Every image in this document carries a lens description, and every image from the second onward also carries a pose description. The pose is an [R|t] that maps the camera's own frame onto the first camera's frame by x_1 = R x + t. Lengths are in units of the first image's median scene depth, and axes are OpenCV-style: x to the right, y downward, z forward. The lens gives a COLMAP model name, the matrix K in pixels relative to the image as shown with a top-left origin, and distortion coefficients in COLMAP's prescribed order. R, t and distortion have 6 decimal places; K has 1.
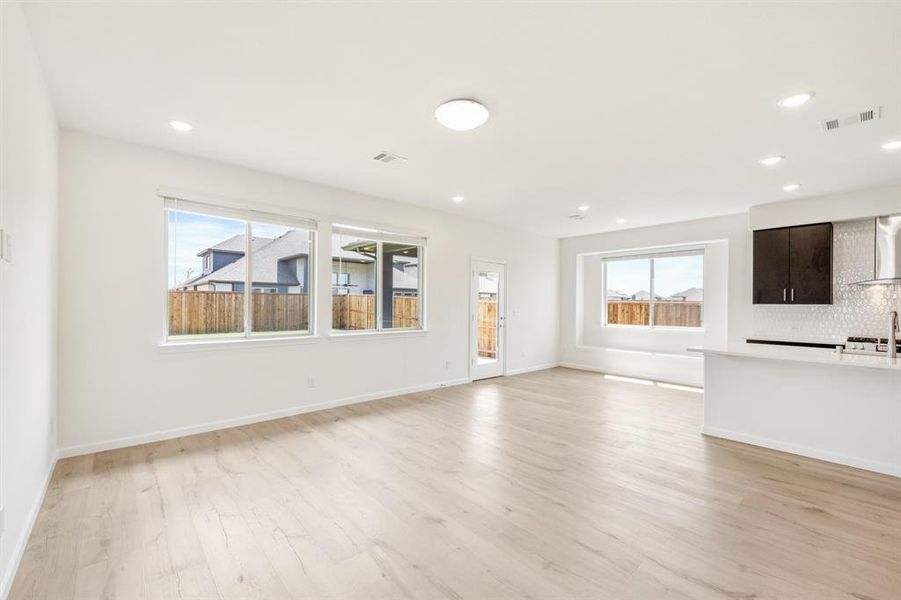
lens RADIAL K [[353.8, 0, 457.1], [0, 353.8, 307.7], [0, 0, 1]] dist [-0.002943, 0.000200]
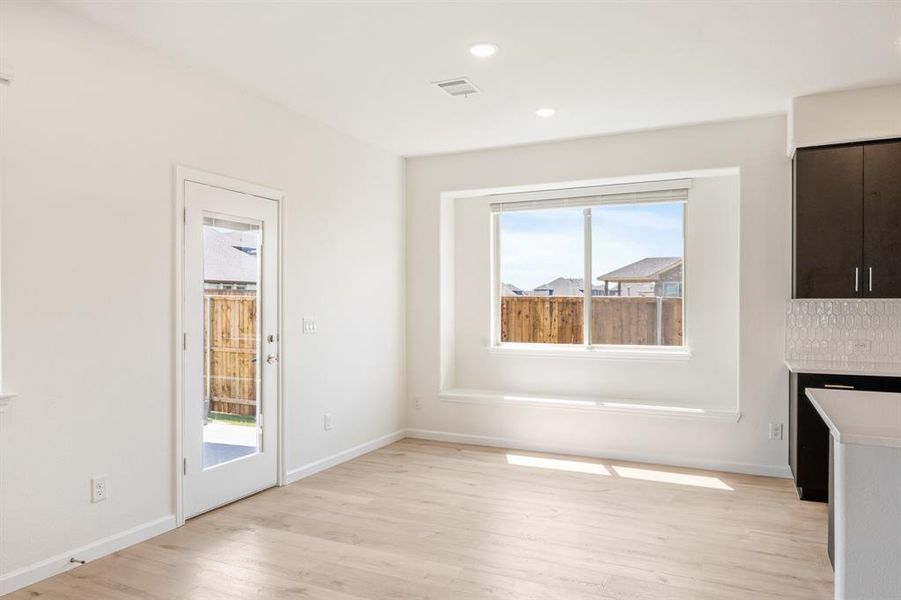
lens RADIAL K [[615.6, 0, 448.0], [0, 615.6, 304.6], [0, 0, 1]] dist [-0.004785, 0.001046]
pose [[0.925277, -0.009402, 0.379175, 0.046916], [0.012049, 0.999917, -0.004610, -0.002199], [-0.379101, 0.008835, 0.925313, 0.285119]]
